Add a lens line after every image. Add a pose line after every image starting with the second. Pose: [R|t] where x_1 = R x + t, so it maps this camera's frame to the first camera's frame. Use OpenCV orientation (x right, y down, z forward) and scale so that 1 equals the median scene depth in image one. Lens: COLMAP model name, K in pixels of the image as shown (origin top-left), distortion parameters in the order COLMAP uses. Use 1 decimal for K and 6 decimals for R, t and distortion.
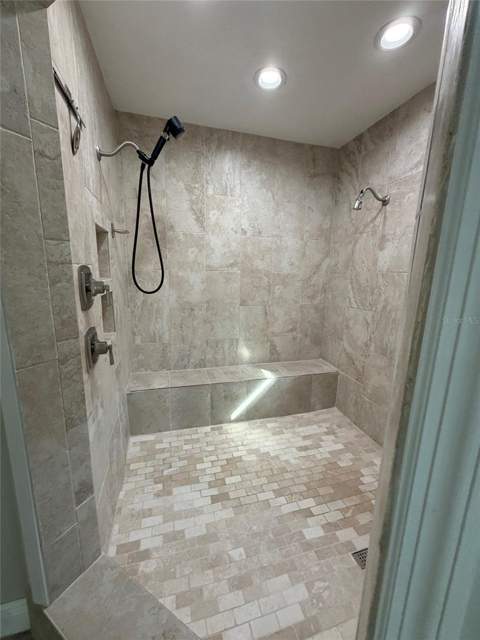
lens RADIAL K [[254.7, 0, 240.0], [0, 254.7, 320.0], [0, 0, 1]] dist [-0.000402, -0.000178]
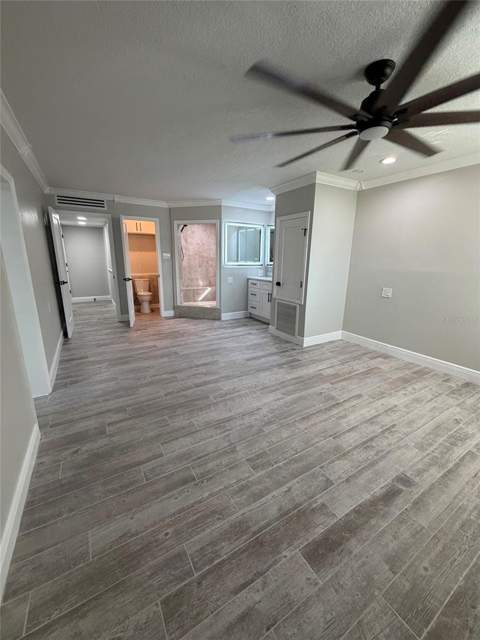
lens RADIAL K [[254.7, 0, 240.0], [0, 254.7, 320.0], [0, 0, 1]] dist [-0.000402, -0.000178]
pose [[0.965881, -0.070309, 0.249259, -0.379012], [0.056025, 0.996379, 0.063955, 0.472926], [-0.252853, -0.047809, 0.966323, -2.493504]]
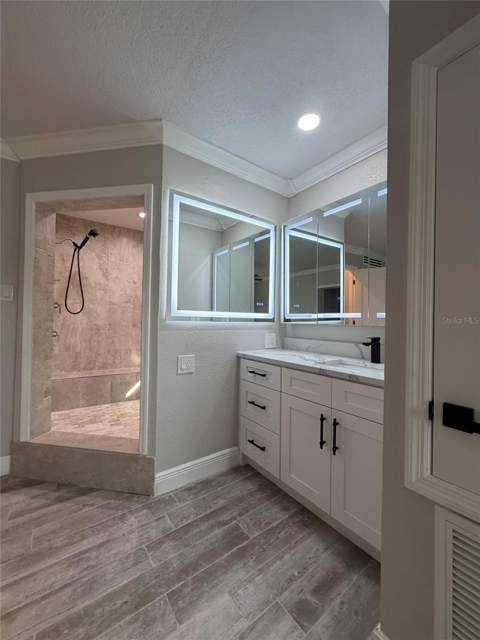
lens RADIAL K [[254.7, 0, 240.0], [0, 254.7, 320.0], [0, 0, 1]] dist [-0.000402, -0.000178]
pose [[0.937074, -0.002923, 0.349118, 0.082582], [0.067702, 0.982505, -0.173496, 0.241530], [-0.342503, 0.186214, 0.920878, -0.766856]]
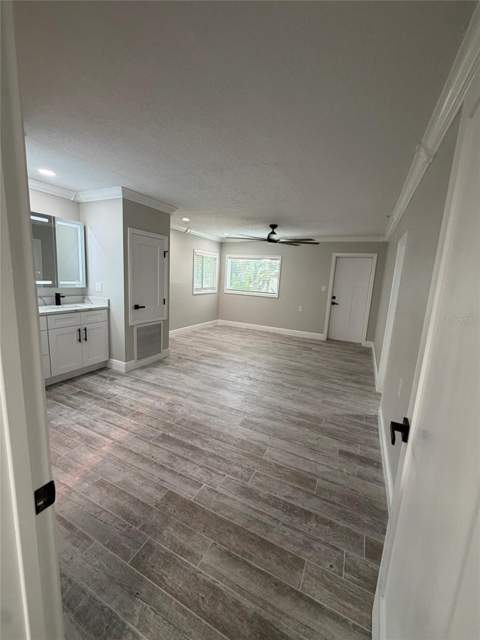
lens RADIAL K [[254.7, 0, 240.0], [0, 254.7, 320.0], [0, 0, 1]] dist [-0.000402, -0.000178]
pose [[-0.741975, -0.177828, 0.646413, -1.229024], [0.055340, 0.944646, 0.323392, -0.120559], [-0.668139, 0.275721, -0.691063, 0.235459]]
